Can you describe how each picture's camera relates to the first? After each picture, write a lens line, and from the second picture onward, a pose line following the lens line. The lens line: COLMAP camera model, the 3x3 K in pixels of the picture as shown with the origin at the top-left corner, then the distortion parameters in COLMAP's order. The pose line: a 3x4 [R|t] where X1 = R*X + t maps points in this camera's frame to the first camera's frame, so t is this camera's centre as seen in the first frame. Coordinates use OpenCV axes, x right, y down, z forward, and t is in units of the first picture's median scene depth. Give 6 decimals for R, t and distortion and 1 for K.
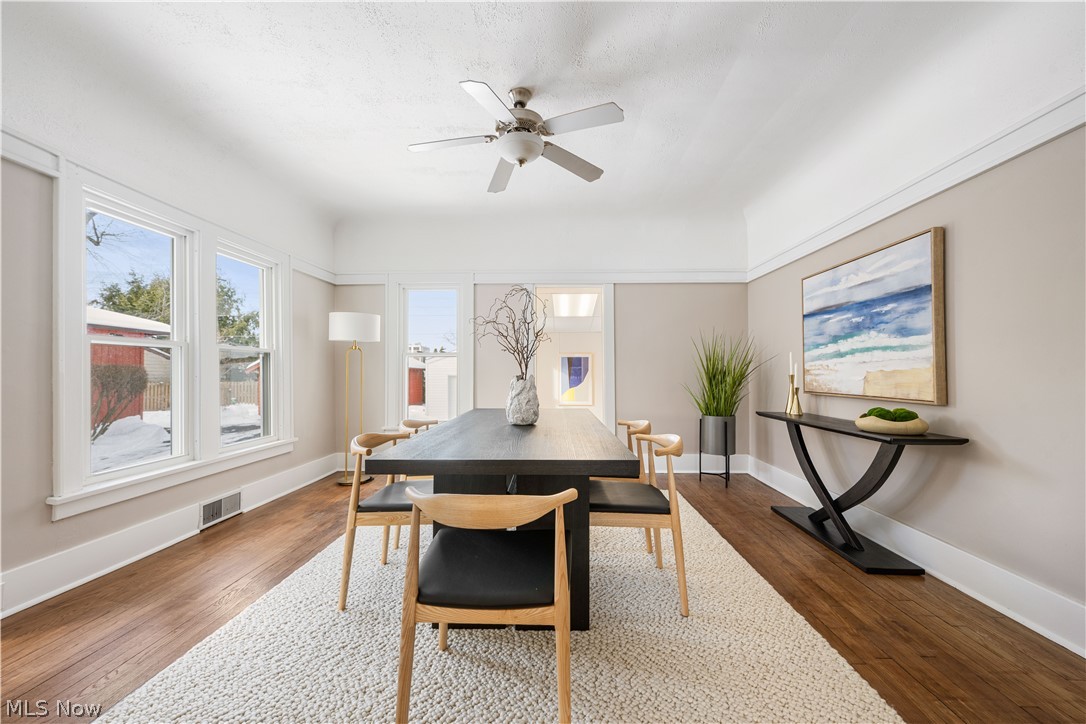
lens RADIAL K [[427.0, 0, 550.8], [0, 427.0, 358.5], [0, 0, 1]] dist [-0.002880, 0.000161]
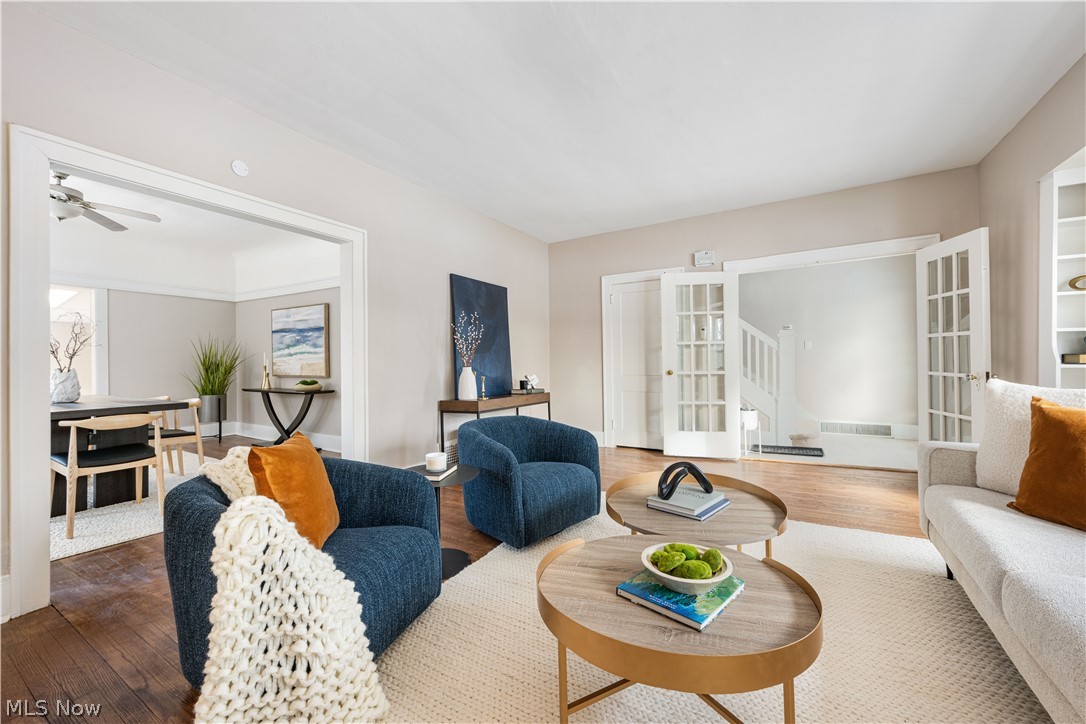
lens RADIAL K [[427.0, 0, 542.4], [0, 427.0, 367.2], [0, 0, 1]] dist [-0.002880, 0.000161]
pose [[0.486833, -0.016412, 0.873341, -0.471231], [-0.021080, 0.999312, 0.030531, -0.038235], [-0.873241, -0.033274, 0.486152, -0.976073]]
